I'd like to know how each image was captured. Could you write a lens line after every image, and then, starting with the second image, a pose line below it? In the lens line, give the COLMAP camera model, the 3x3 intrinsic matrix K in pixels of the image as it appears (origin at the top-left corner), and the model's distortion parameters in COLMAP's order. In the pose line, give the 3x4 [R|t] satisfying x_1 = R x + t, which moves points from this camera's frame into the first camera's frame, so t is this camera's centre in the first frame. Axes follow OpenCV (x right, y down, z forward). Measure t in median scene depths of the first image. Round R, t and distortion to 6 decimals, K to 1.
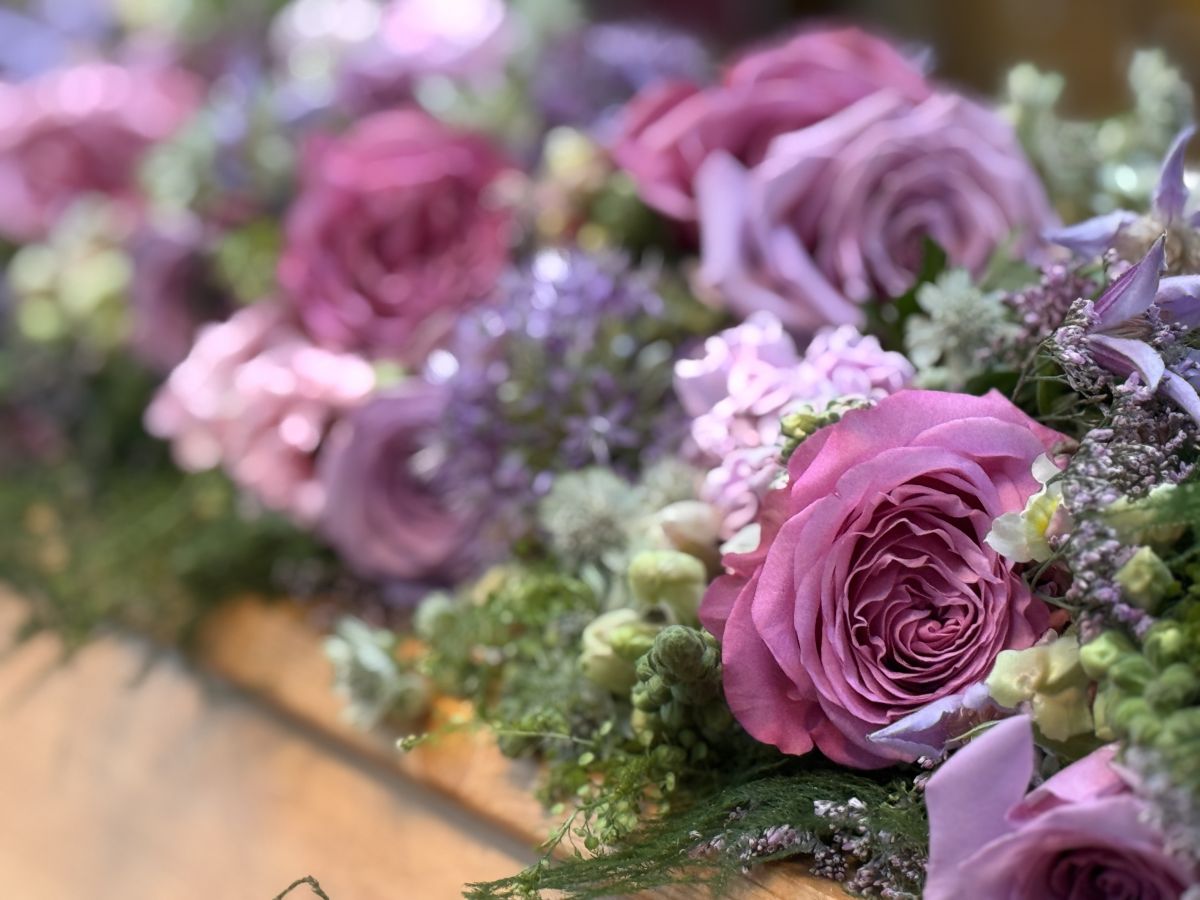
lens RADIAL K [[3416.9, 0, 600.7], [0, 3416.9, 450.7], [0, 0, 1]] dist [0.106296, 0.000000]
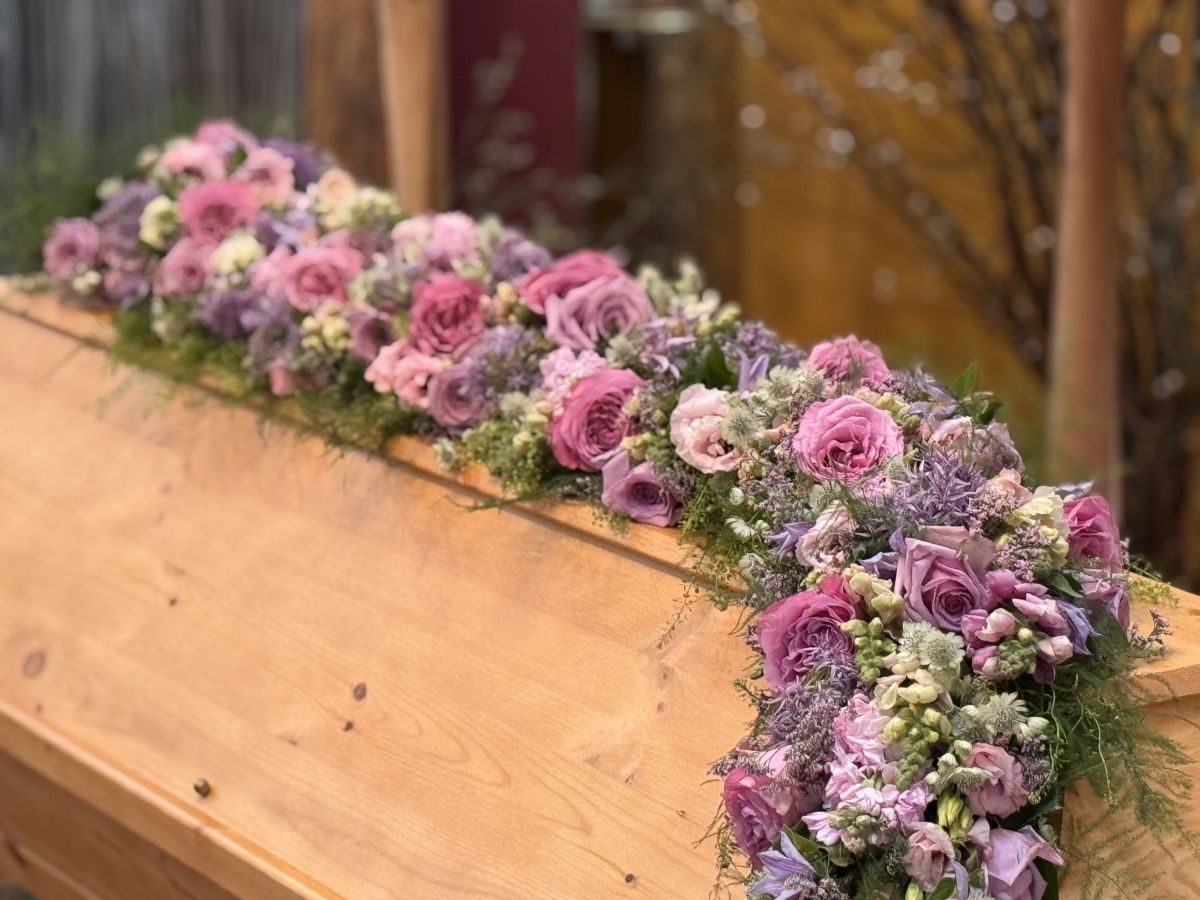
lens RADIAL K [[3416.9, 0, 599.8], [0, 3416.9, 448.7], [0, 0, 1]] dist [0.106296, 0.000000]
pose [[0.999202, -0.002913, 0.039848, -0.052085], [0.002305, 0.999881, 0.015283, 0.009803], [-0.039888, -0.015179, 0.999089, -2.319326]]
